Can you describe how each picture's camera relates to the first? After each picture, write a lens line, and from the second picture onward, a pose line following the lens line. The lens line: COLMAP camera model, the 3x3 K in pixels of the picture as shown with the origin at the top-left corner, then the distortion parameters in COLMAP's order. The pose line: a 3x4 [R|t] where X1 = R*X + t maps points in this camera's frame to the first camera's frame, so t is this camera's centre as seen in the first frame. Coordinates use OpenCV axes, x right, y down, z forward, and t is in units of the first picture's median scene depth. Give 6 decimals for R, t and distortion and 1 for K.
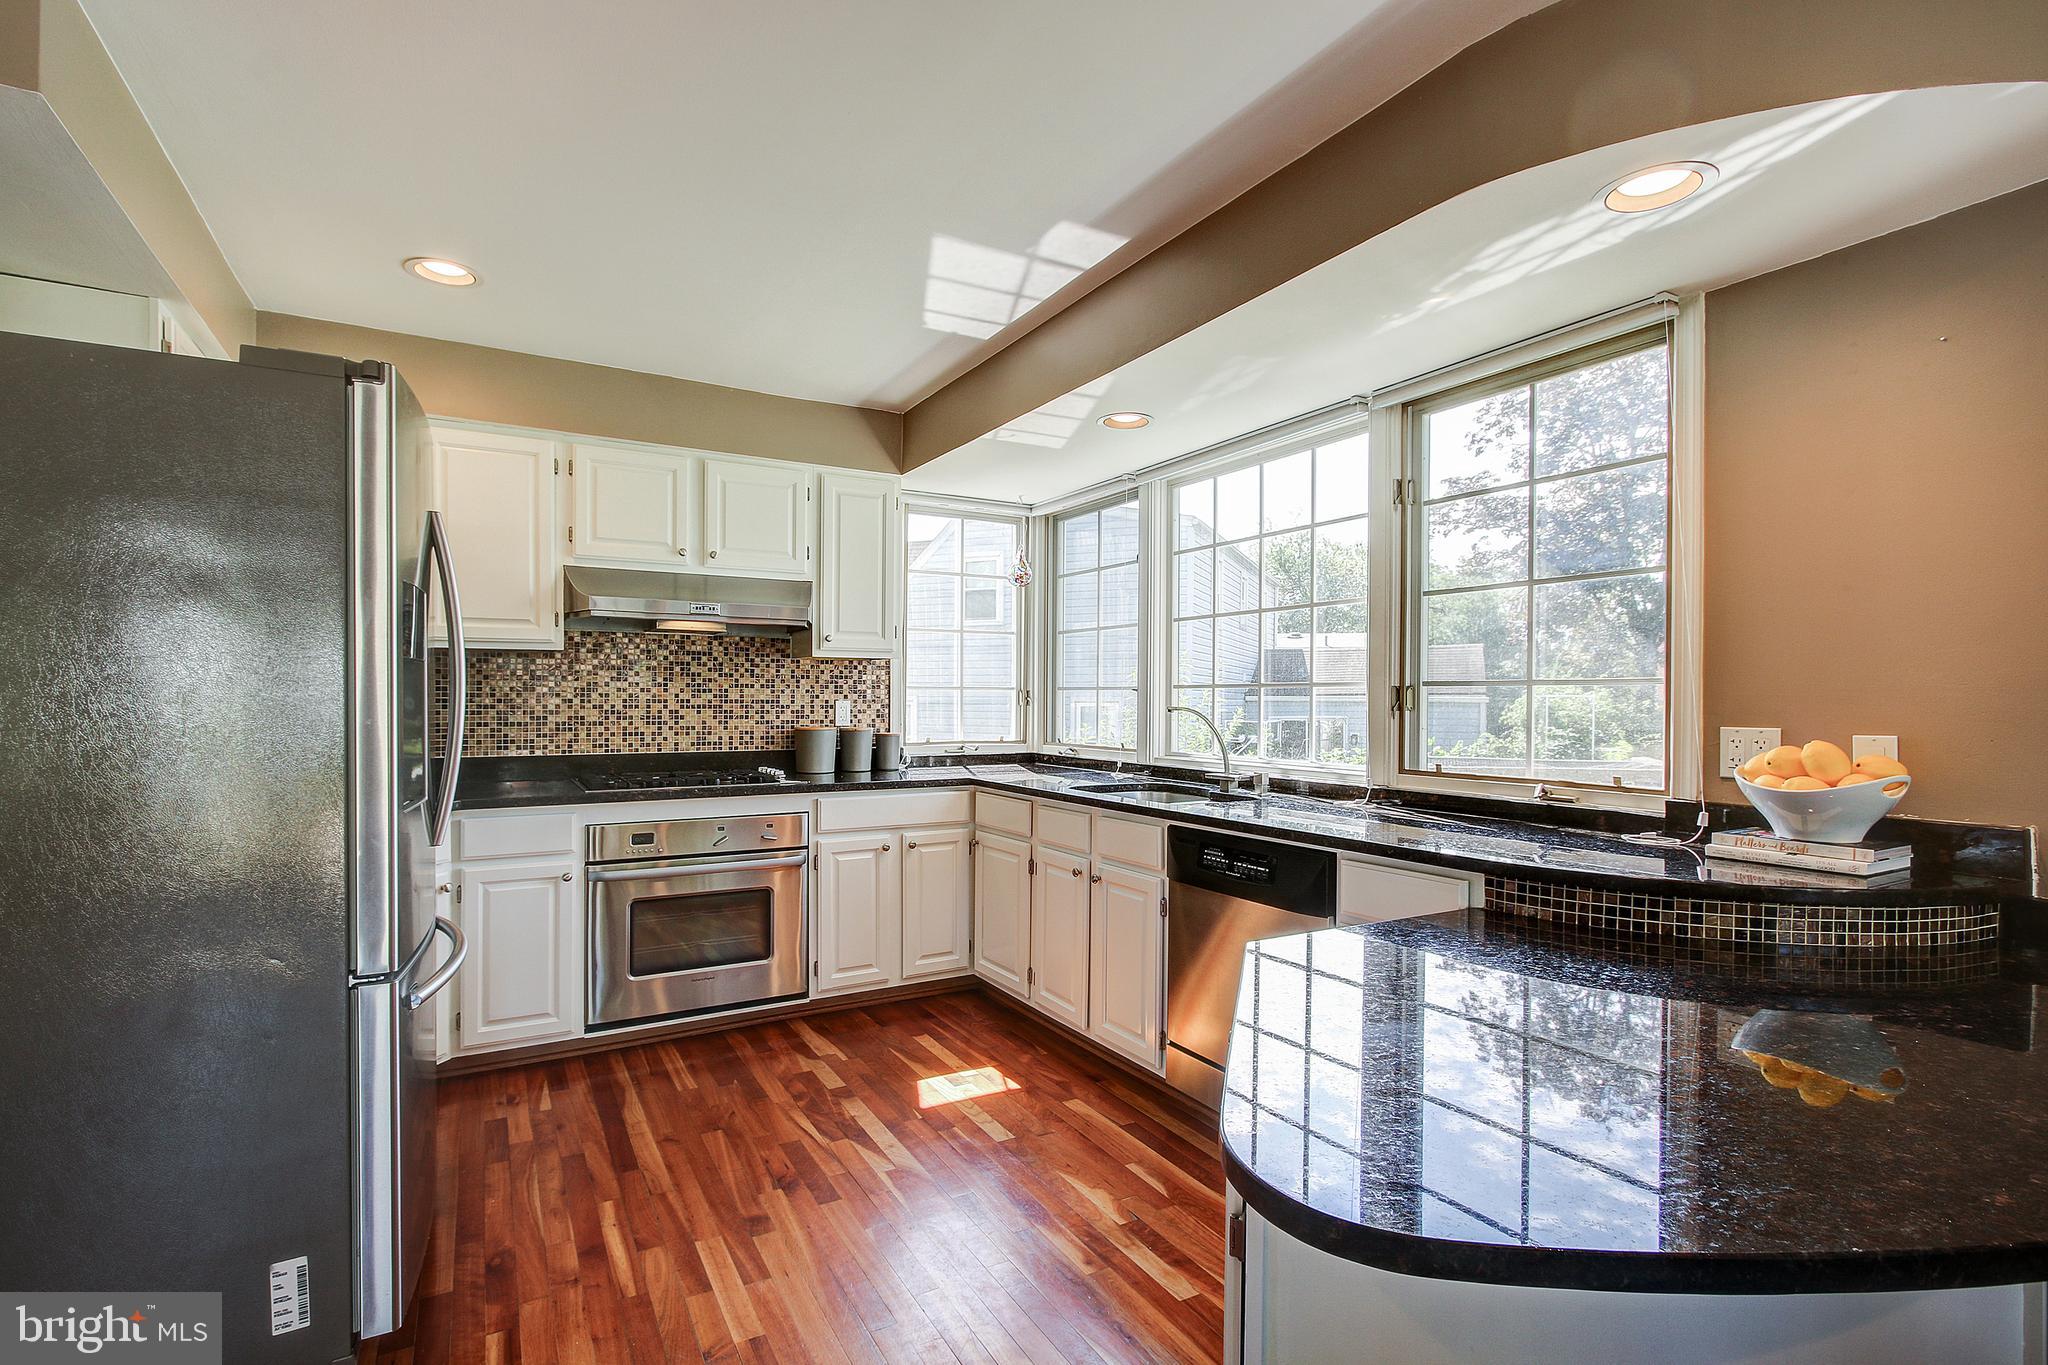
lens RADIAL K [[951.6, 0, 1019.0], [0, 951.6, 706.6], [0, 0, 1]] dist [-0.014167, 0.008341]
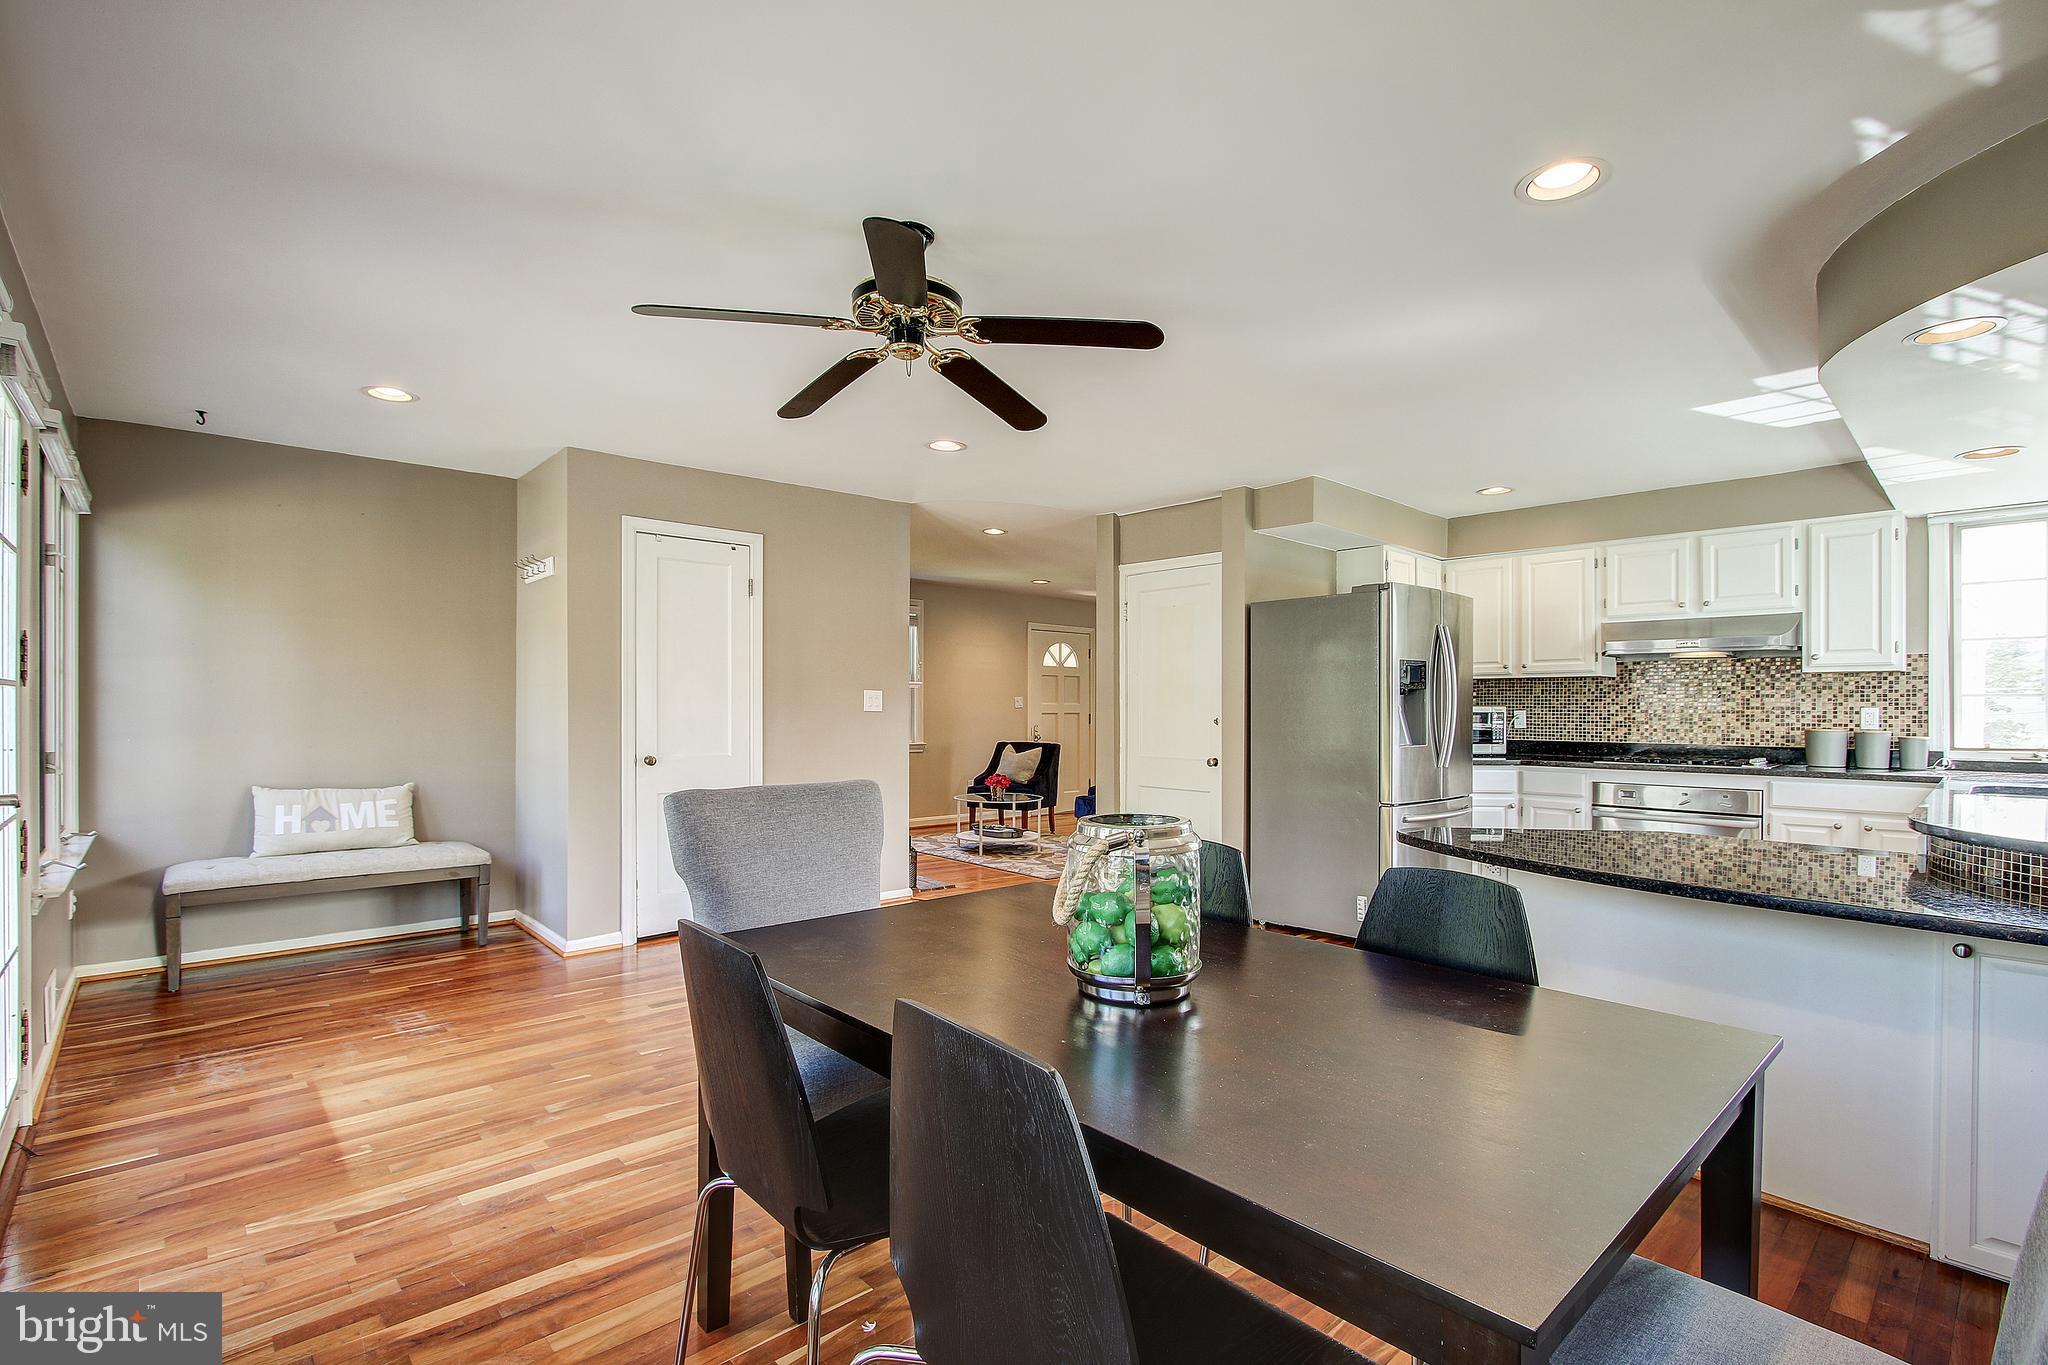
lens RADIAL K [[950.6, 0, 1027.2], [0, 950.6, 712.9], [0, 0, 1]] dist [-0.012024, -0.000265]
pose [[0.227592, 0.002875, -0.973752, 0.793137], [-0.012012, 0.999928, 0.000145, 0.014039], [0.973683, 0.011664, 0.227610, -0.290539]]
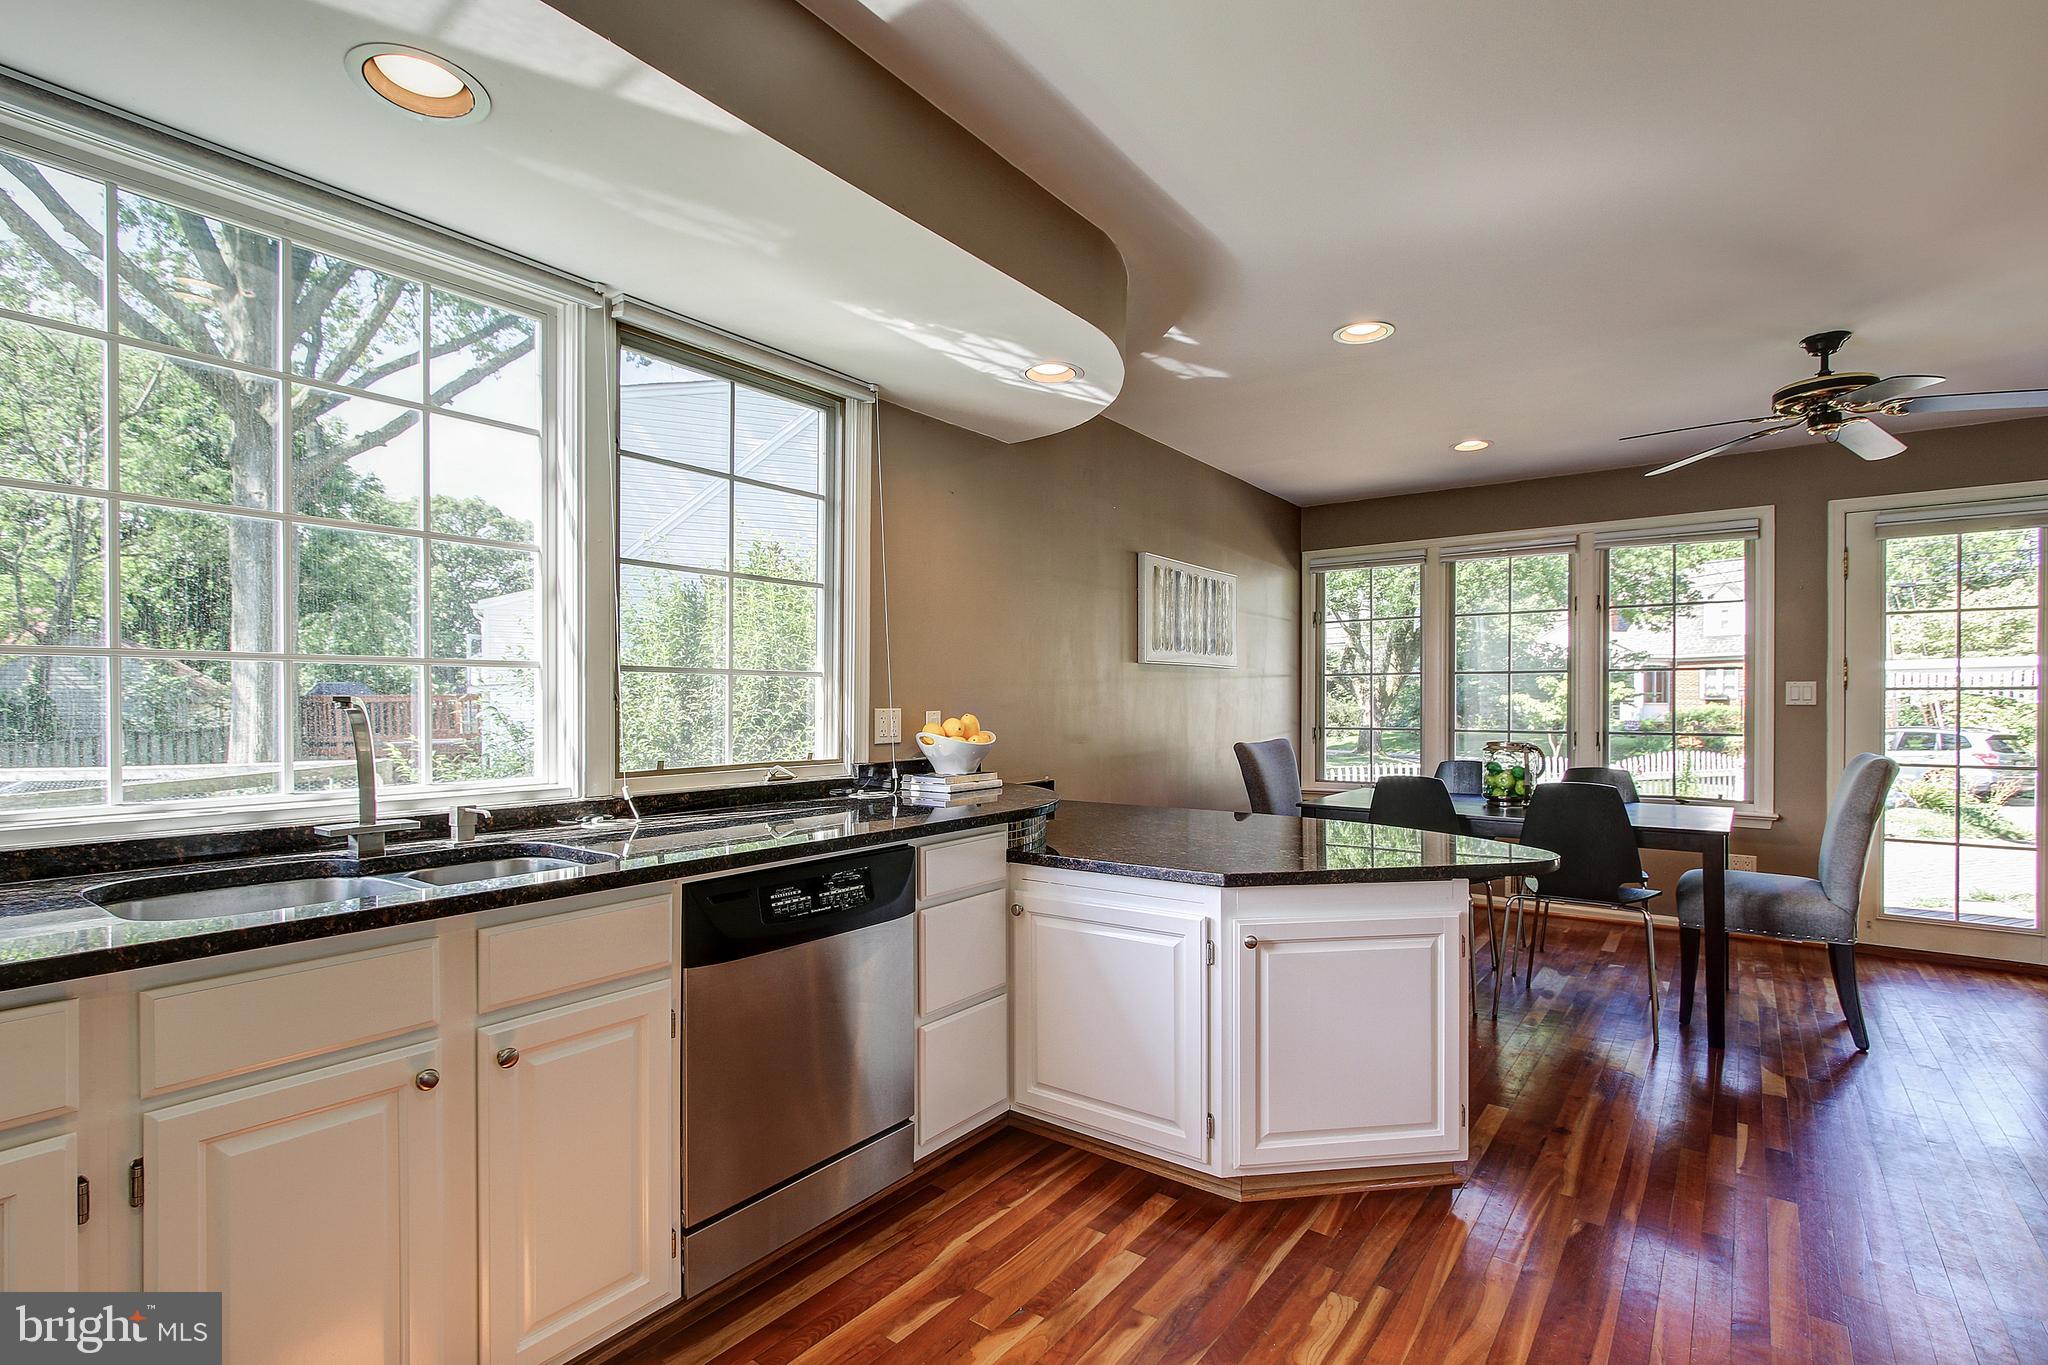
lens RADIAL K [[951.6, 0, 1019.0], [0, 951.6, 706.6], [0, 0, 1]] dist [-0.014167, 0.008341]
pose [[-0.394132, -0.010114, 0.918998, -0.378343], [0.005042, 0.999901, 0.013166, 0.000530], [-0.919040, 0.009823, -0.394042, 0.794825]]
